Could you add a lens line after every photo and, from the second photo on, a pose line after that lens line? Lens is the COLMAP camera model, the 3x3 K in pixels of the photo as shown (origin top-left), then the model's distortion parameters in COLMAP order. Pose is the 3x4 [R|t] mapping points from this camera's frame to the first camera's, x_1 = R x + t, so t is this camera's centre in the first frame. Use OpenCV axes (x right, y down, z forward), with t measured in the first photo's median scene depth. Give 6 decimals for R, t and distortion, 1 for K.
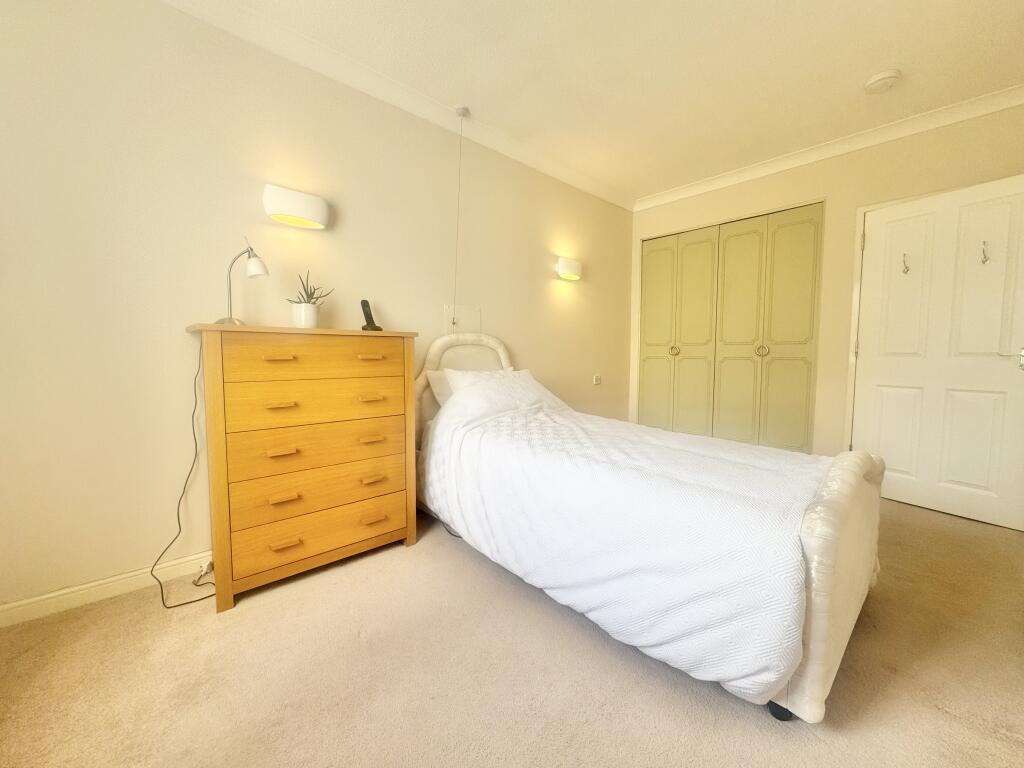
lens RADIAL K [[411.6, 0, 510.0], [0, 411.6, 383.0], [0, 0, 1]] dist [-0.001323, 0.000016]
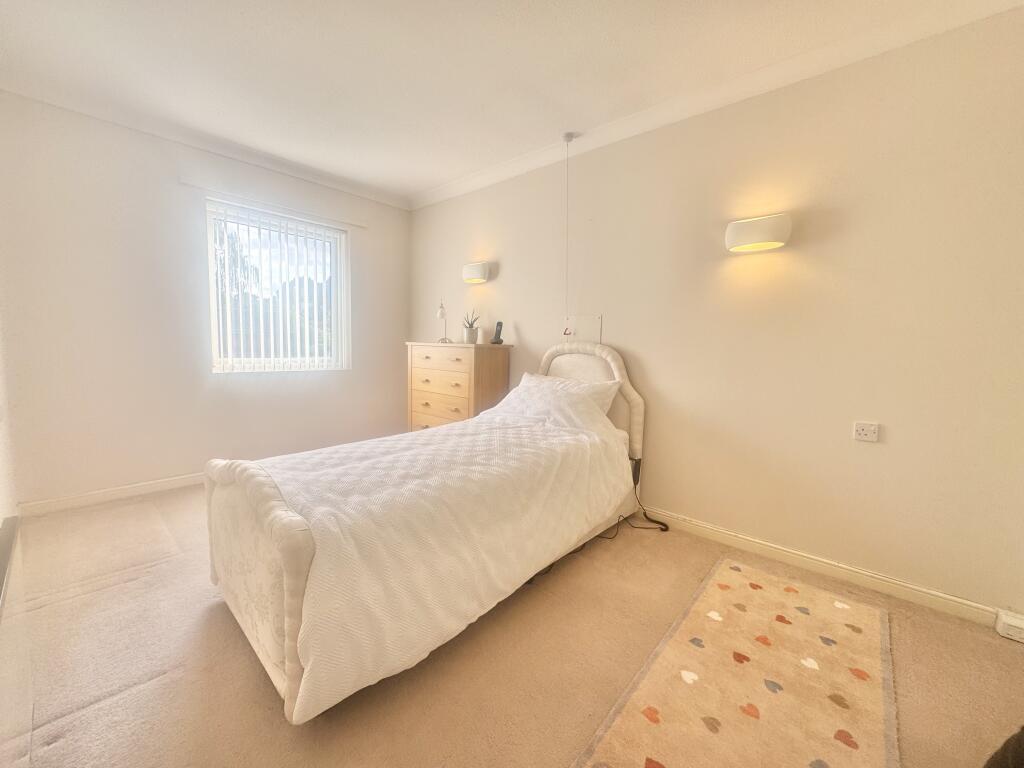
lens RADIAL K [[411.6, 0, 510.0], [0, 411.6, 383.0], [0, 0, 1]] dist [-0.001323, 0.000016]
pose [[0.065240, 0.081437, -0.994541, 0.938714], [-0.095712, 0.992580, 0.074998, -0.084156], [0.993269, 0.090296, 0.072551, 0.790689]]
